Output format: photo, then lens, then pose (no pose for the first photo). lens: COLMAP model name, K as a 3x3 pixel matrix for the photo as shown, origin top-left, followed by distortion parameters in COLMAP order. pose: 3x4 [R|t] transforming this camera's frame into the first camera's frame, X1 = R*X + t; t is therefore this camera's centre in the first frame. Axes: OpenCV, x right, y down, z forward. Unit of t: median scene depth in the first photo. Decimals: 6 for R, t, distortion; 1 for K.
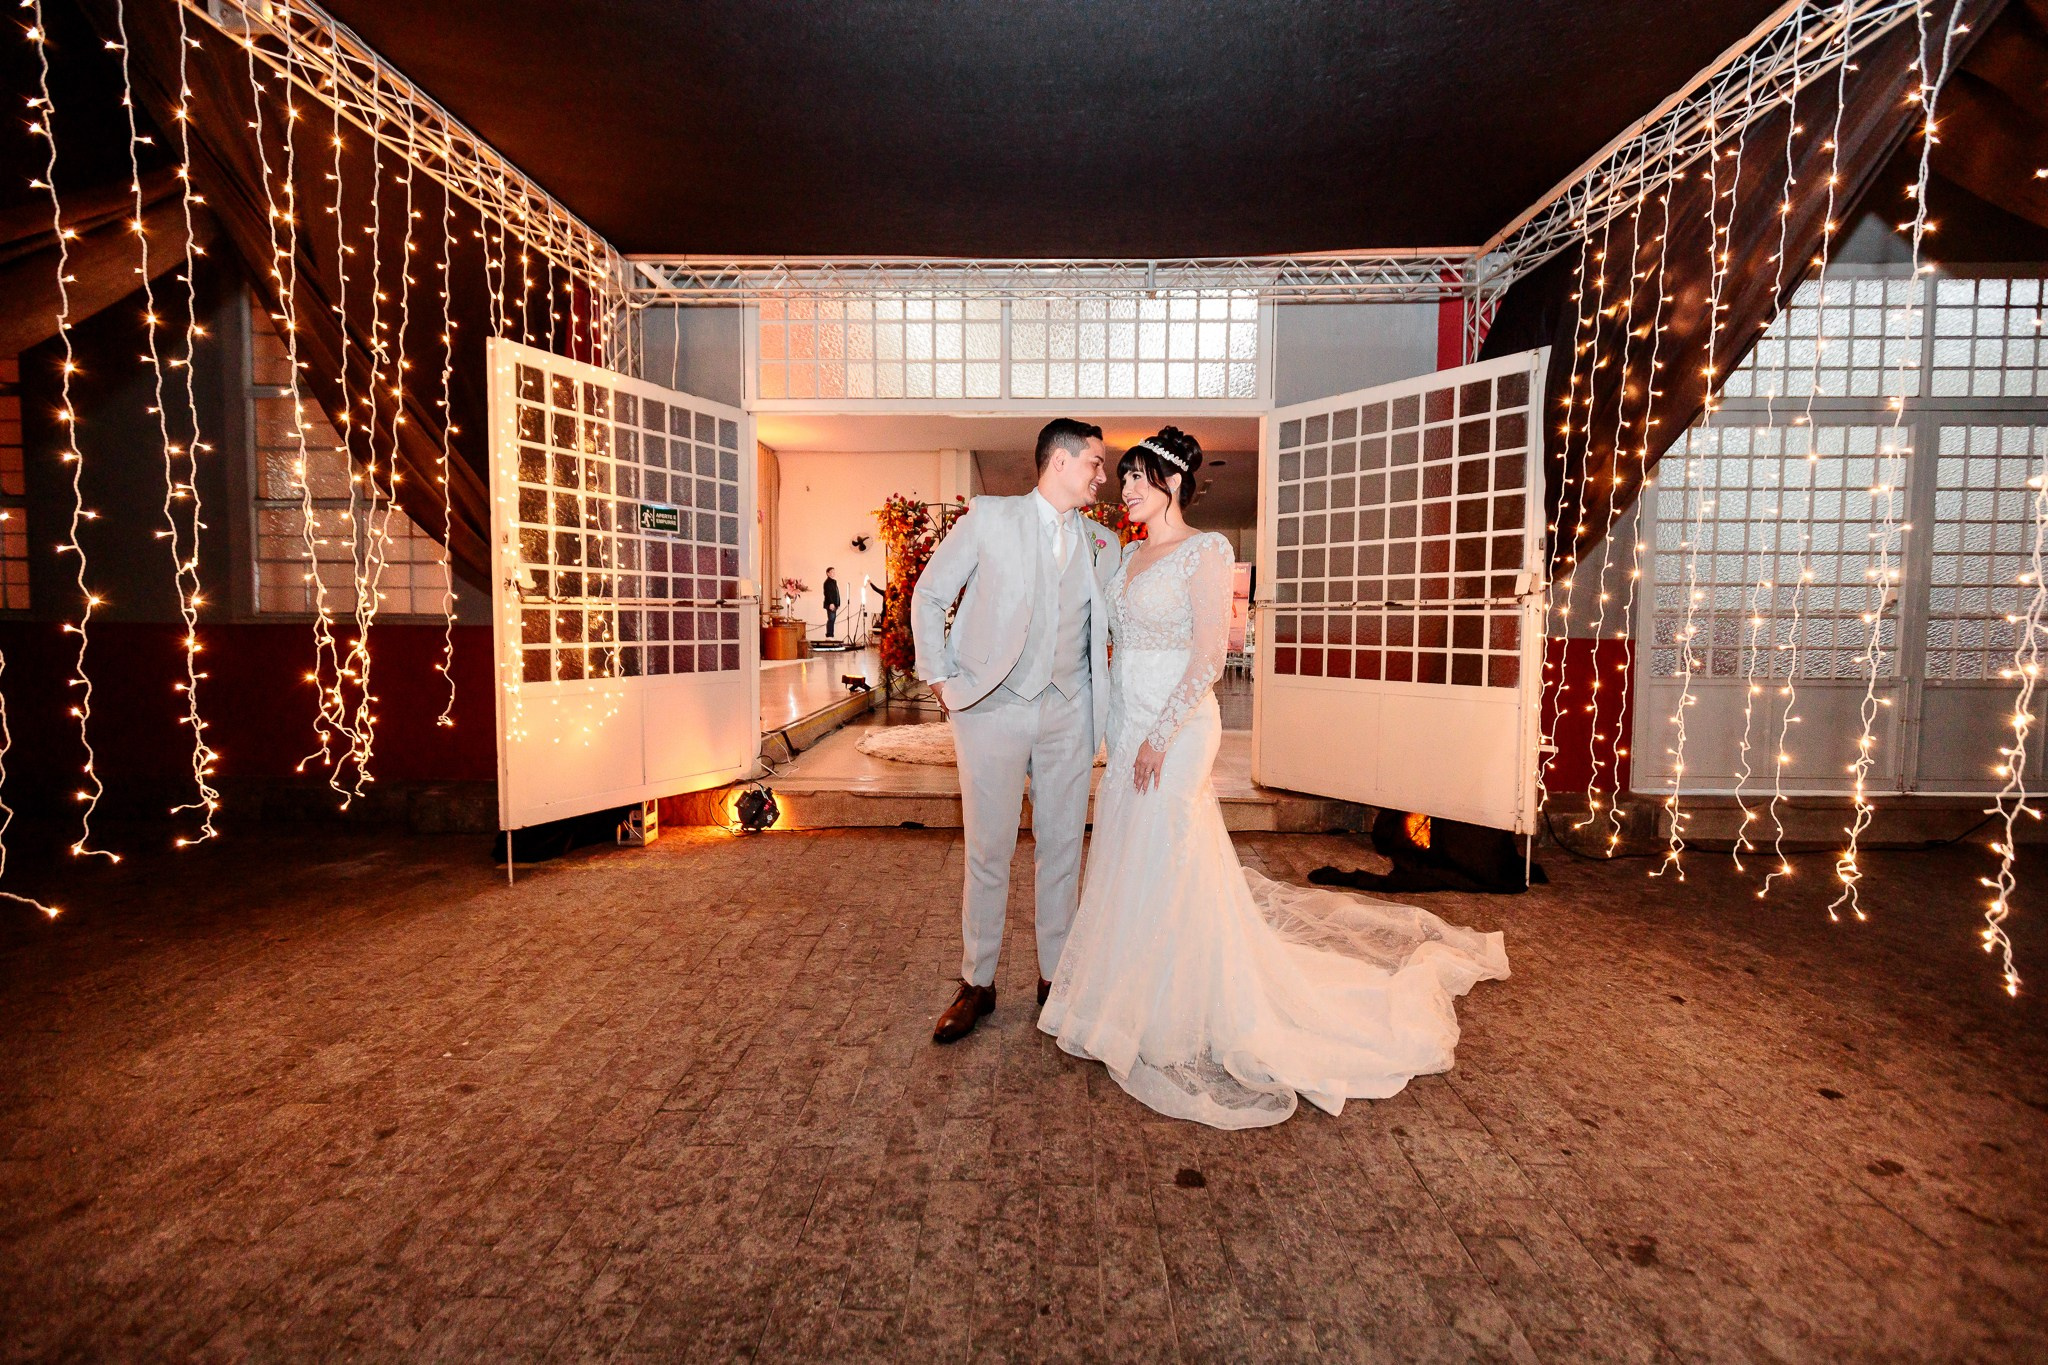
lens RADIAL K [[912.5, 0, 1017.8], [0, 912.5, 648.5], [0, 0, 1]] dist [0.004987, -0.001393]
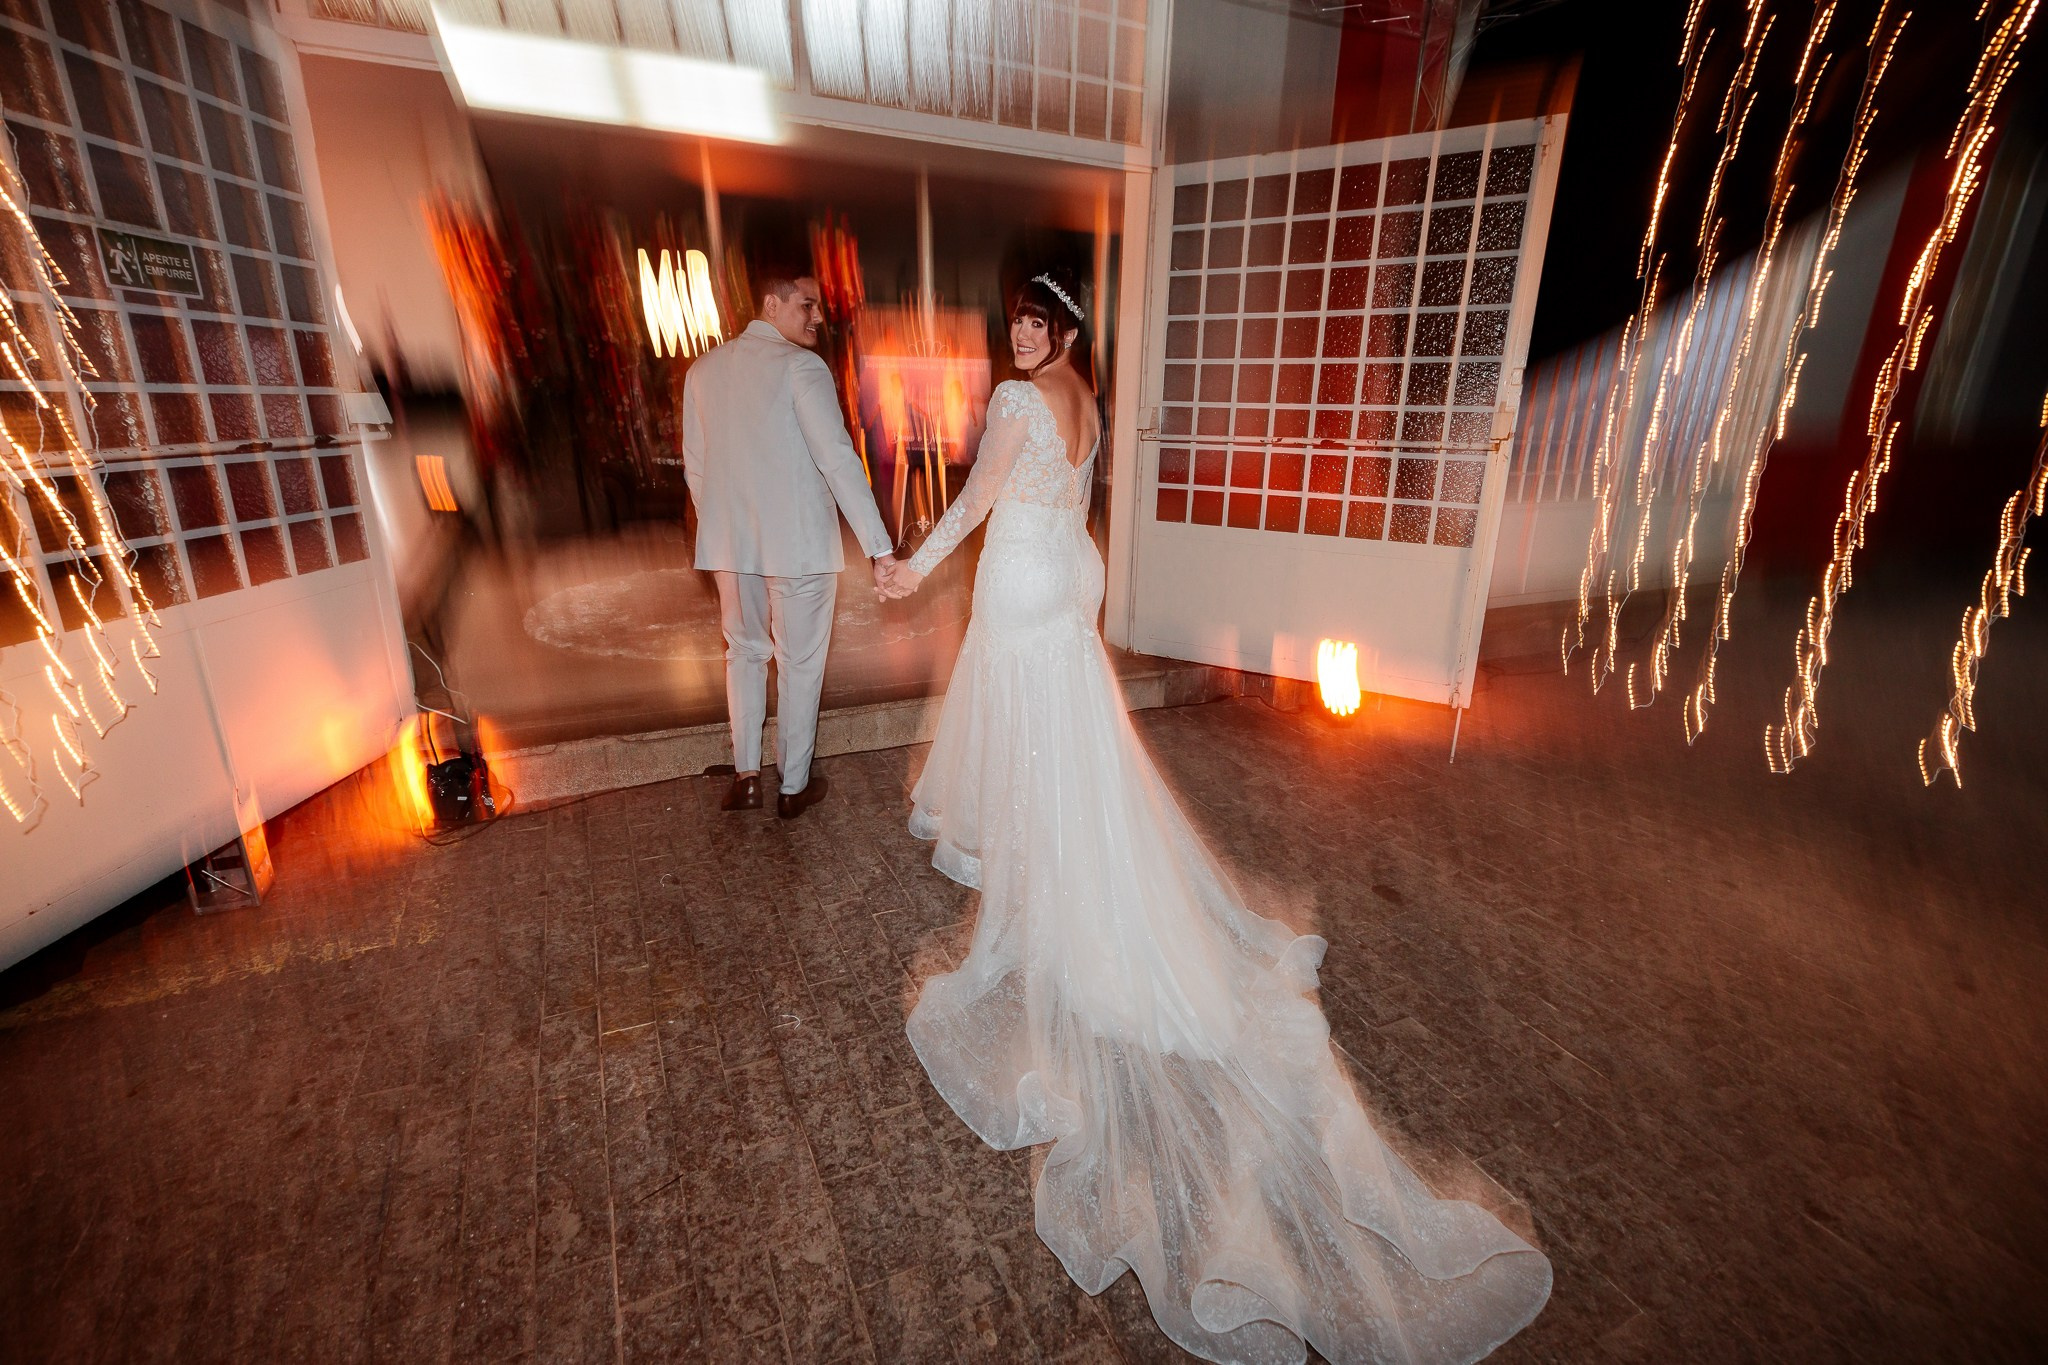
lens RADIAL K [[912.5, 0, 1004.2], [0, 912.5, 679.1], [0, 0, 1]] dist [0.004987, -0.001393]
pose [[0.894111, -0.121931, 0.430927, -0.226958], [0.004393, 0.964565, 0.263809, -0.058588], [-0.447823, -0.233981, 0.862964, 0.351472]]
